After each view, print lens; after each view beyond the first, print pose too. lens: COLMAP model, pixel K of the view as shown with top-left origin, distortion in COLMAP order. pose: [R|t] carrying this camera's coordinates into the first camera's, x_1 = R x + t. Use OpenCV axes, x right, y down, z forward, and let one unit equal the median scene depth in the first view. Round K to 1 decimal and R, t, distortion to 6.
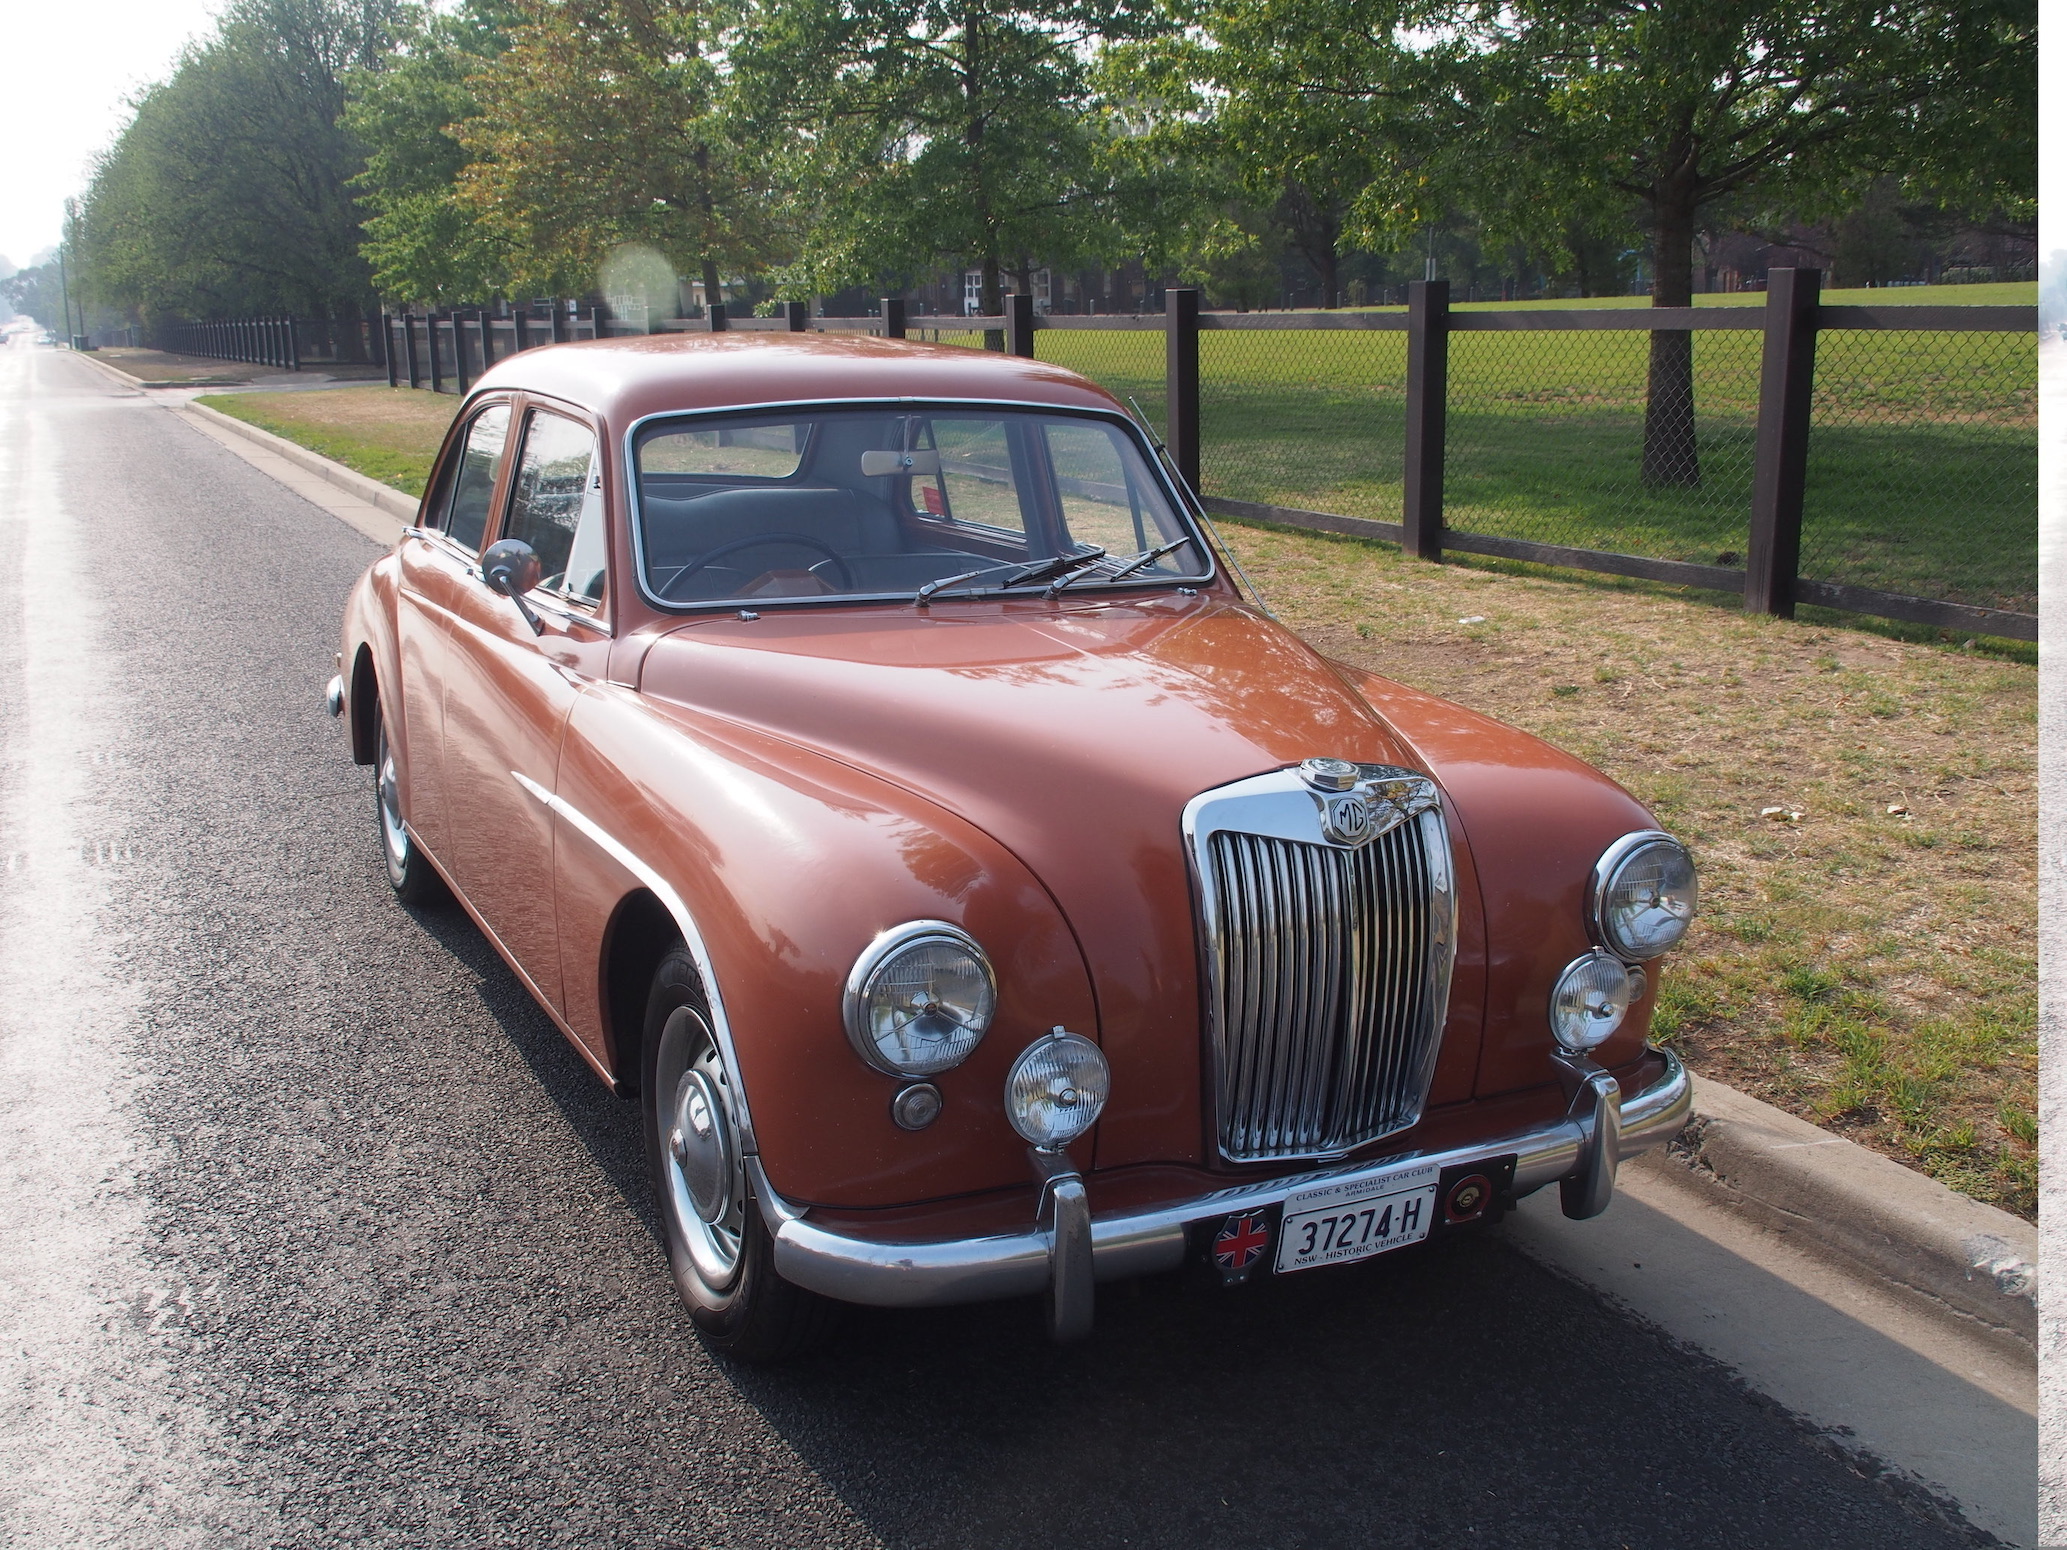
lens RADIAL K [[2032.4, 0, 1033.5], [0, 2032.4, 775.0], [0, 0, 1]] dist [-0.017688, -0.020882]
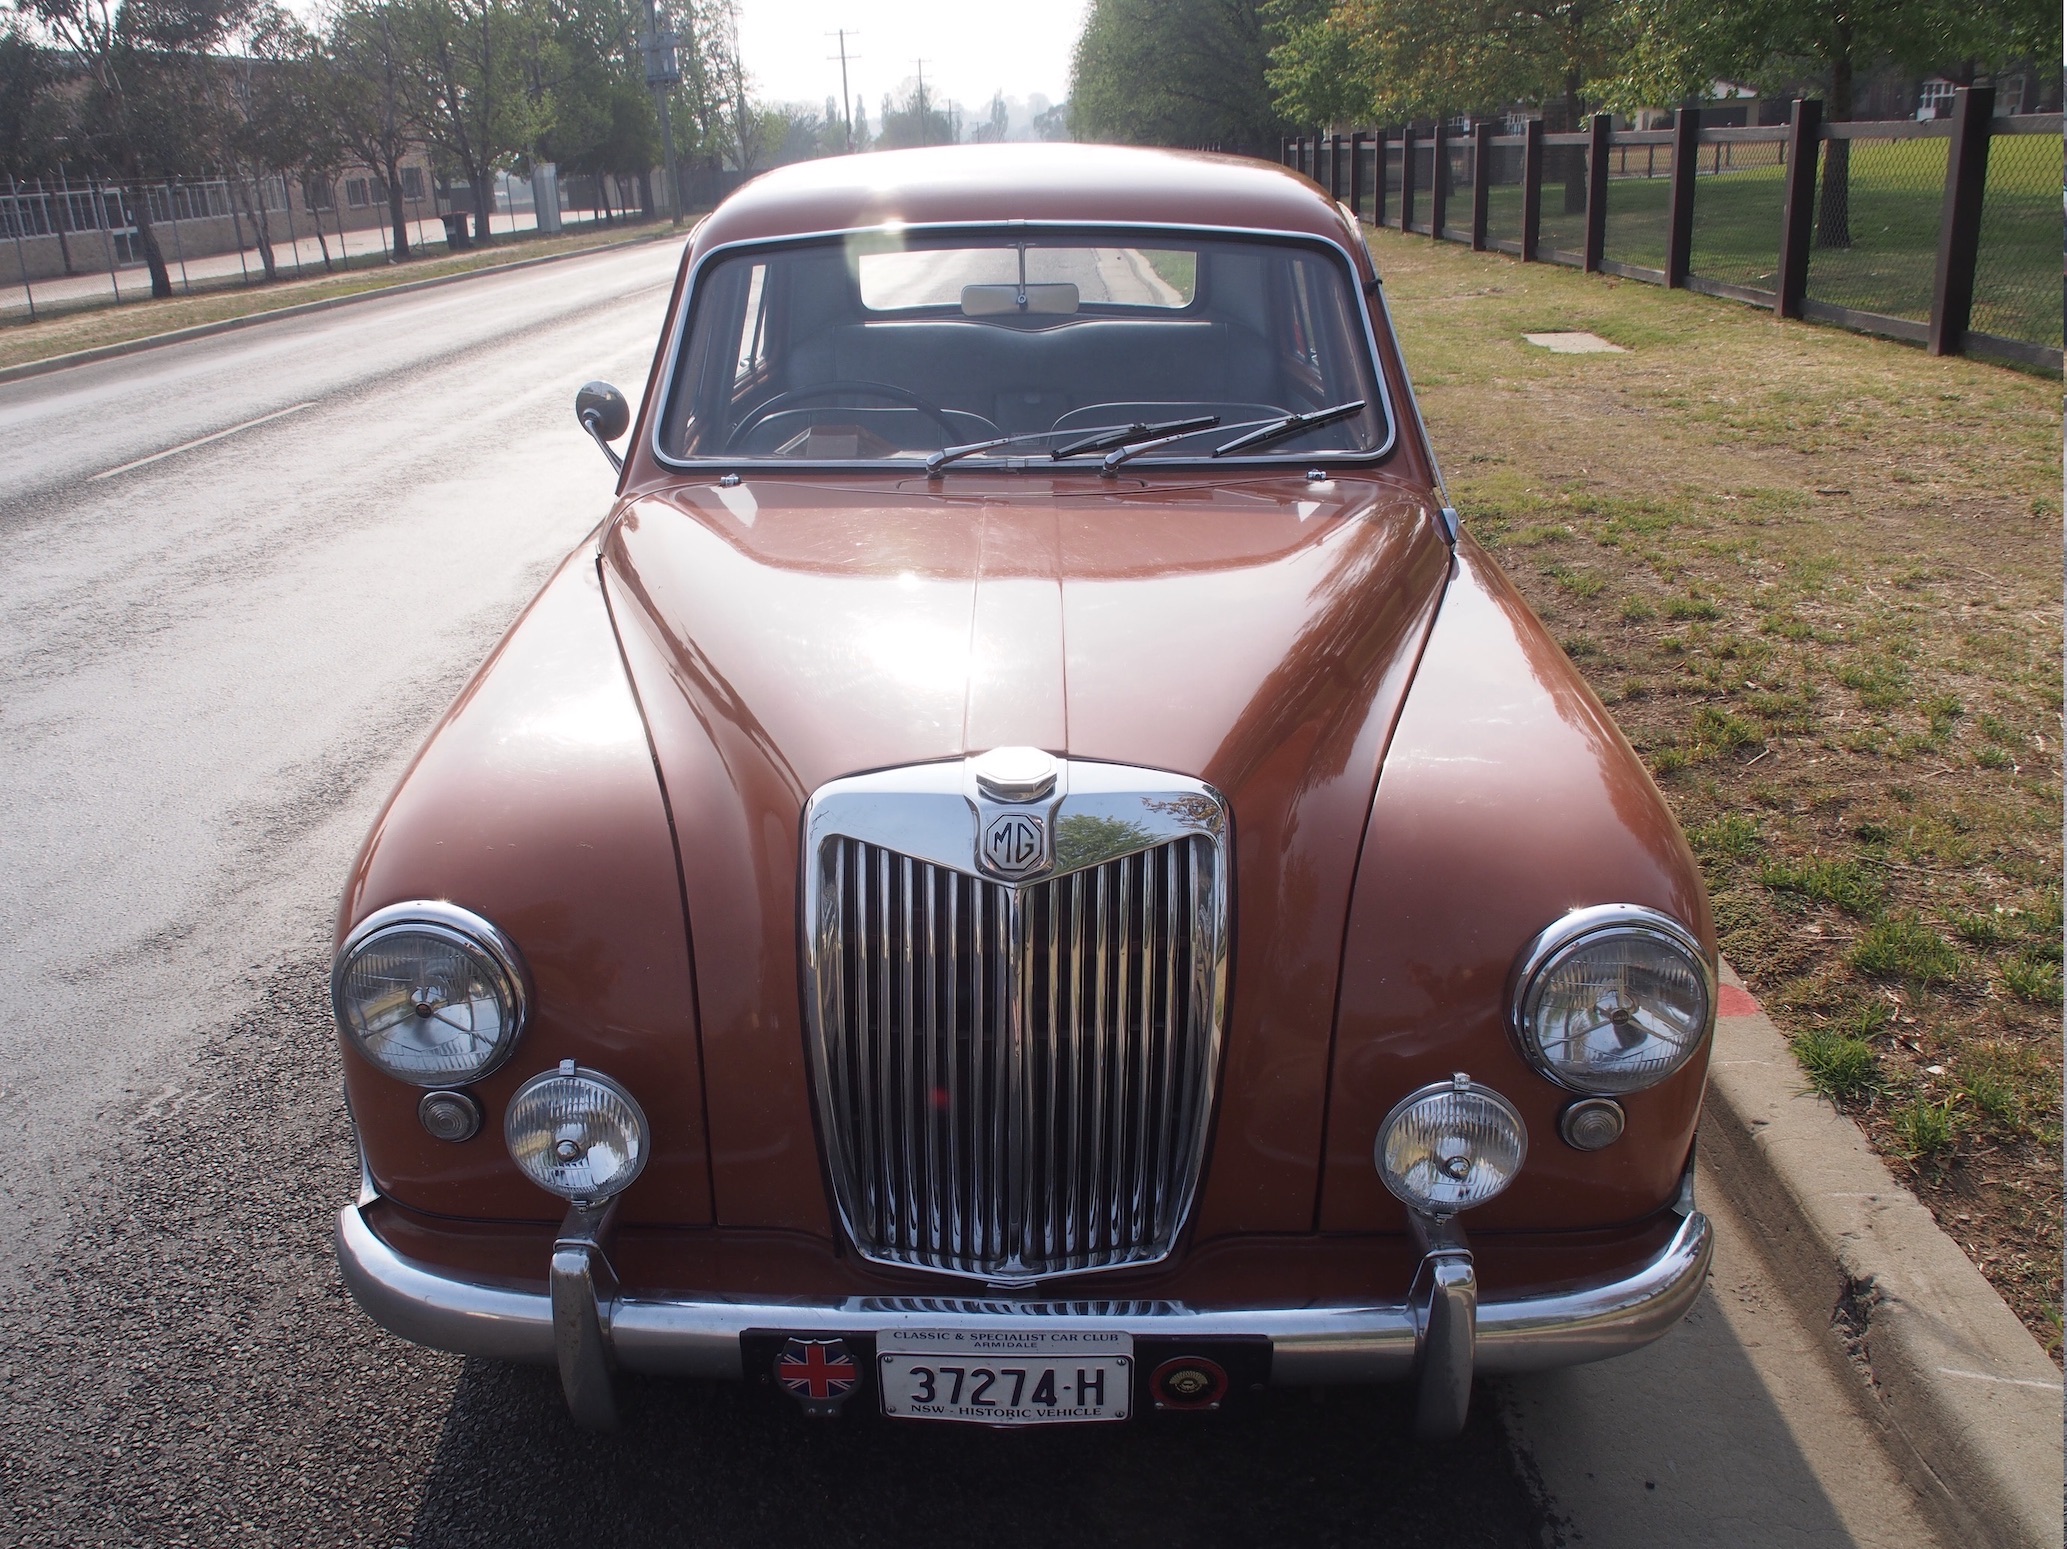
lens RADIAL K [[1787.8, 0, 1033.5], [0, 1787.8, 814.9], [0, 0, 1]] dist [-0.015980, -0.011840]
pose [[0.878228, 0.145932, -0.455433, 0.427613], [-0.080669, 0.983865, 0.159697, -0.084891], [0.471389, -0.103511, 0.875830, 0.450154]]
